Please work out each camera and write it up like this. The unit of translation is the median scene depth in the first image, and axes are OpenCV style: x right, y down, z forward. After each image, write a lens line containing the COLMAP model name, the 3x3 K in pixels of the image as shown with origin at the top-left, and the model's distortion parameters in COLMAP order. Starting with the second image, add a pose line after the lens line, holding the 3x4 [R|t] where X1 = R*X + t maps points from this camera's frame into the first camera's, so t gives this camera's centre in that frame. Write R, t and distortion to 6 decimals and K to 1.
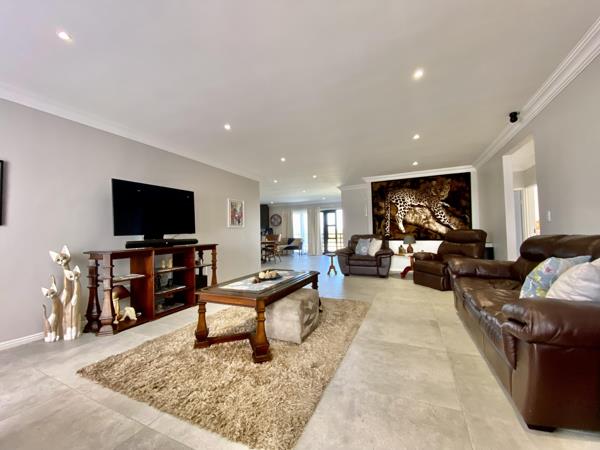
lens RADIAL K [[239.4, 0, 298.2], [0, 239.4, 224.7], [0, 0, 1]] dist [0.015705, -0.019674]
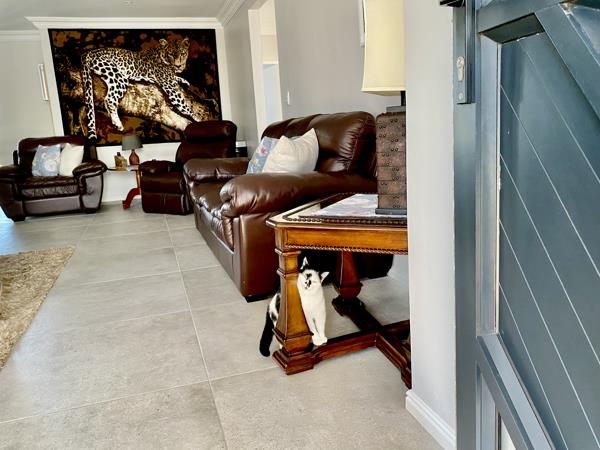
lens RADIAL K [[490.3, 0, 300.0], [0, 490.3, 225.0], [0, 0, 1]] dist [-0.003929, -0.004598]
pose [[0.734821, -0.154494, 0.660432, -0.044738], [0.019861, 0.978196, 0.206731, 0.020993], [-0.677970, -0.138794, 0.721867, -0.143774]]
